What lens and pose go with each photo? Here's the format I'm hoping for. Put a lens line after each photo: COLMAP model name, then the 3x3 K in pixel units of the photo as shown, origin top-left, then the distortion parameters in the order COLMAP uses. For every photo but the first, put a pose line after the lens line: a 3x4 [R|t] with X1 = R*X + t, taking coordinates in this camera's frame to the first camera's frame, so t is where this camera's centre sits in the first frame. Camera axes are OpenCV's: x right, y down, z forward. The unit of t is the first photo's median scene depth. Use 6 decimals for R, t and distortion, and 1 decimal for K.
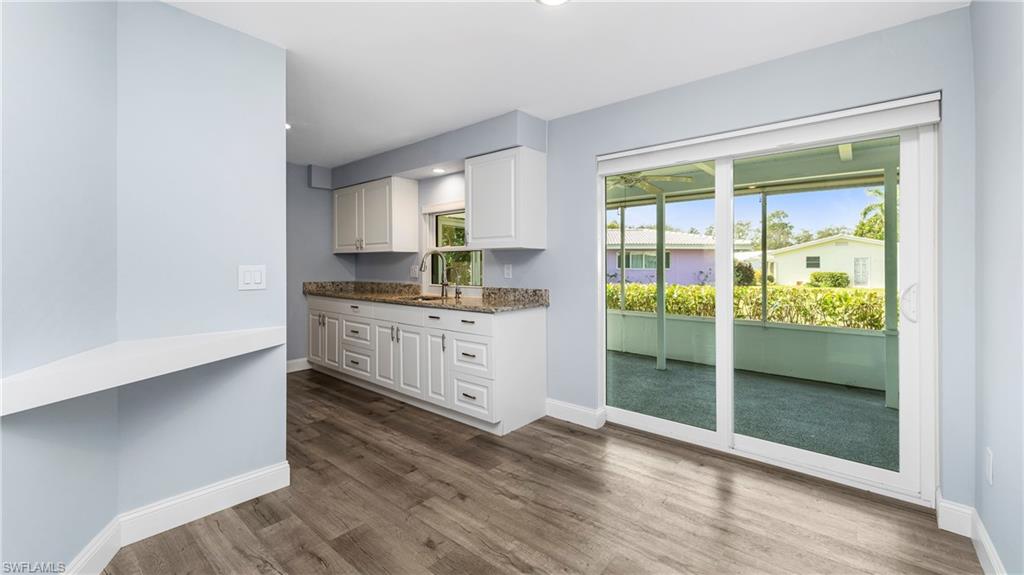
lens RADIAL K [[413.9, 0, 510.8], [0, 413.9, 265.2], [0, 0, 1]] dist [0.000089, 0.000122]
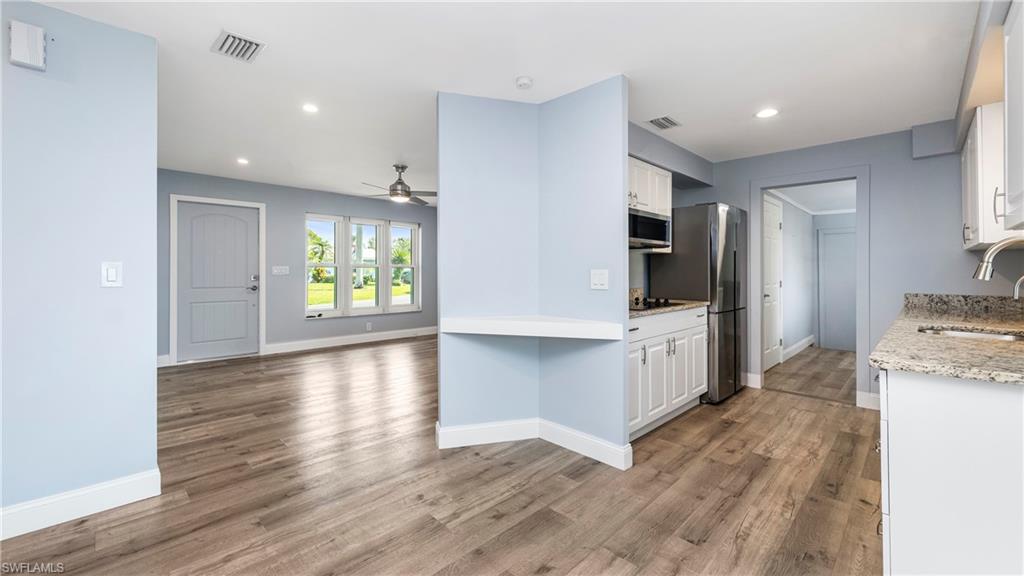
lens RADIAL K [[413.9, 0, 510.8], [0, 413.9, 265.7], [0, 0, 1]] dist [0.000089, 0.000122]
pose [[-0.075938, -0.015393, -0.996994, 0.387557], [0.002671, 0.999874, -0.015641, 0.003814], [0.997109, -0.003851, -0.075887, 0.518699]]
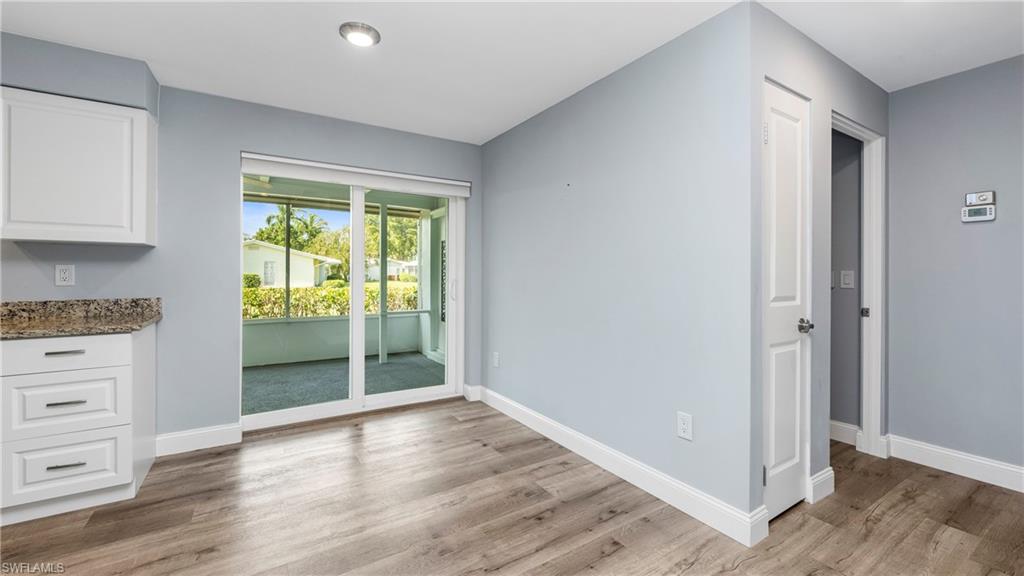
lens RADIAL K [[415.9, 0, 512.2], [0, 415.9, 267.7], [0, 0, 1]] dist [-0.000105, -0.000036]
pose [[0.301022, 0.008264, 0.953581, -0.455382], [-0.009644, 0.999938, -0.005621, -0.000652], [-0.953568, -0.007504, 0.301083, 0.114841]]
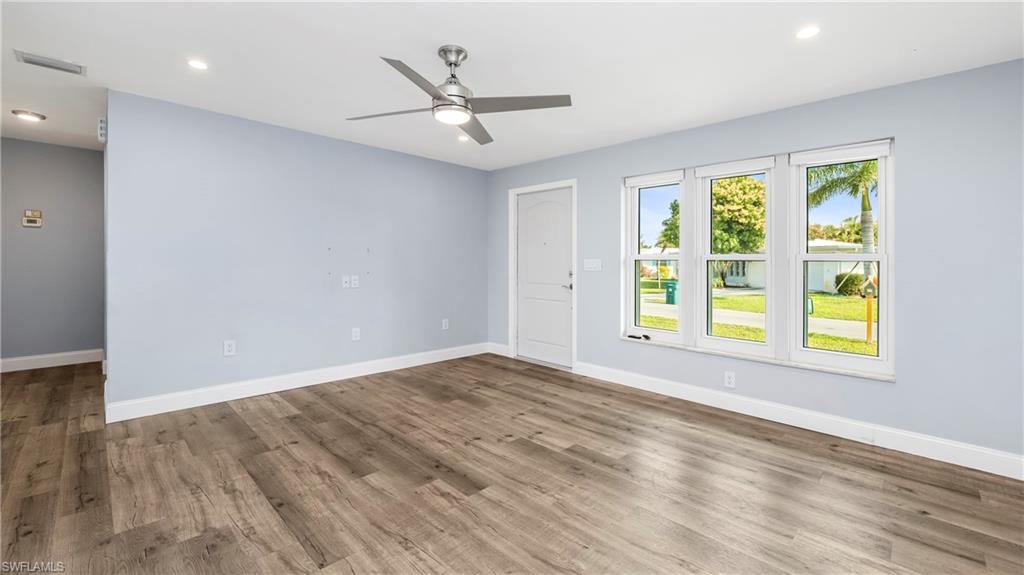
lens RADIAL K [[418.4, 0, 503.1], [0, 418.4, 259.9], [0, 0, 1]] dist [0.000935, 0.000194]
pose [[-0.996125, -0.018431, 0.085998, -1.099594], [-0.019715, 0.999706, -0.014102, 0.002394], [-0.085713, -0.015743, -0.996196, 0.727559]]
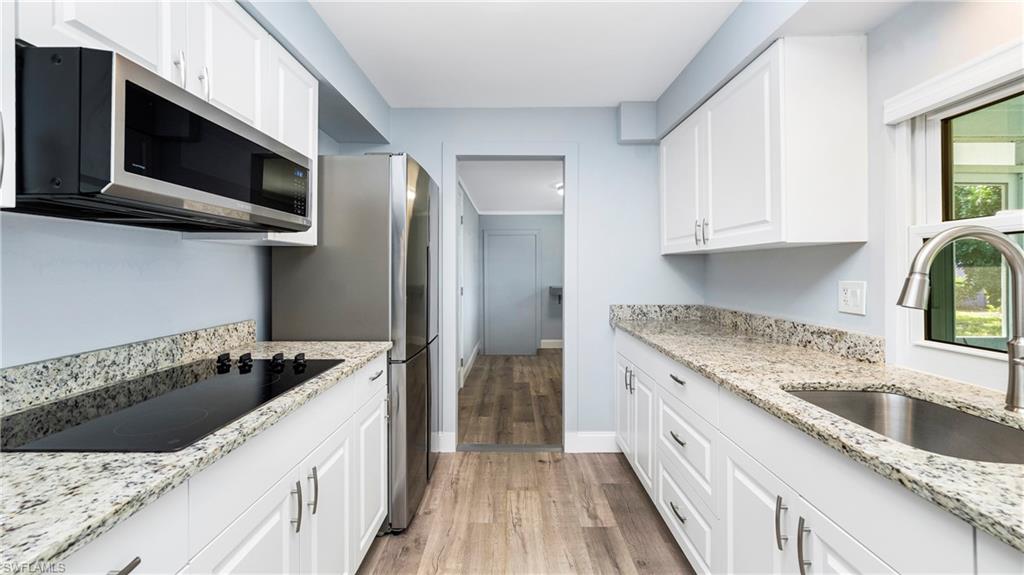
lens RADIAL K [[410.7, 0, 511.1], [0, 410.7, 274.5], [0, 0, 1]] dist [-0.001667, 0.000152]
pose [[0.648539, 0.001570, -0.761180, -0.202702], [0.008912, 0.999914, 0.009656, -0.012825], [0.761129, -0.013046, 0.648469, 0.717728]]
